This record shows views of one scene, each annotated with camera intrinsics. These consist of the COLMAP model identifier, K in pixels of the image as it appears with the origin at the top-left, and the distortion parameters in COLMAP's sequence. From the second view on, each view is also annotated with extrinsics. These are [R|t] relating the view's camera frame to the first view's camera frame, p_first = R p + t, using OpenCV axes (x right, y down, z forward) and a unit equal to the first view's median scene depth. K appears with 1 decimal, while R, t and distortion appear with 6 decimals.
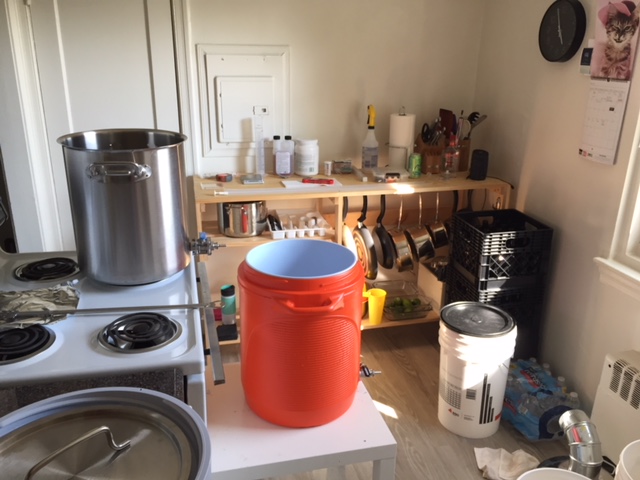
lens RADIAL K [[550.1, 0, 321.0], [0, 550.1, 238.8], [0, 0, 1]] dist [0.023944, -0.014314]
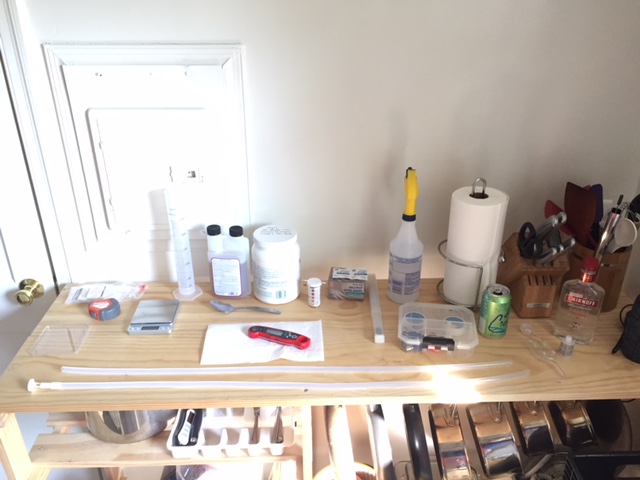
lens RADIAL K [[550.1, 0, 319.5], [0, 550.1, 240.1], [0, 0, 1]] dist [0.023944, -0.014314]
pose [[0.977506, 0.081738, -0.194424, 0.111152], [-0.059291, 0.991170, 0.118600, -0.237226], [0.202401, -0.104405, 0.973721, 0.522748]]
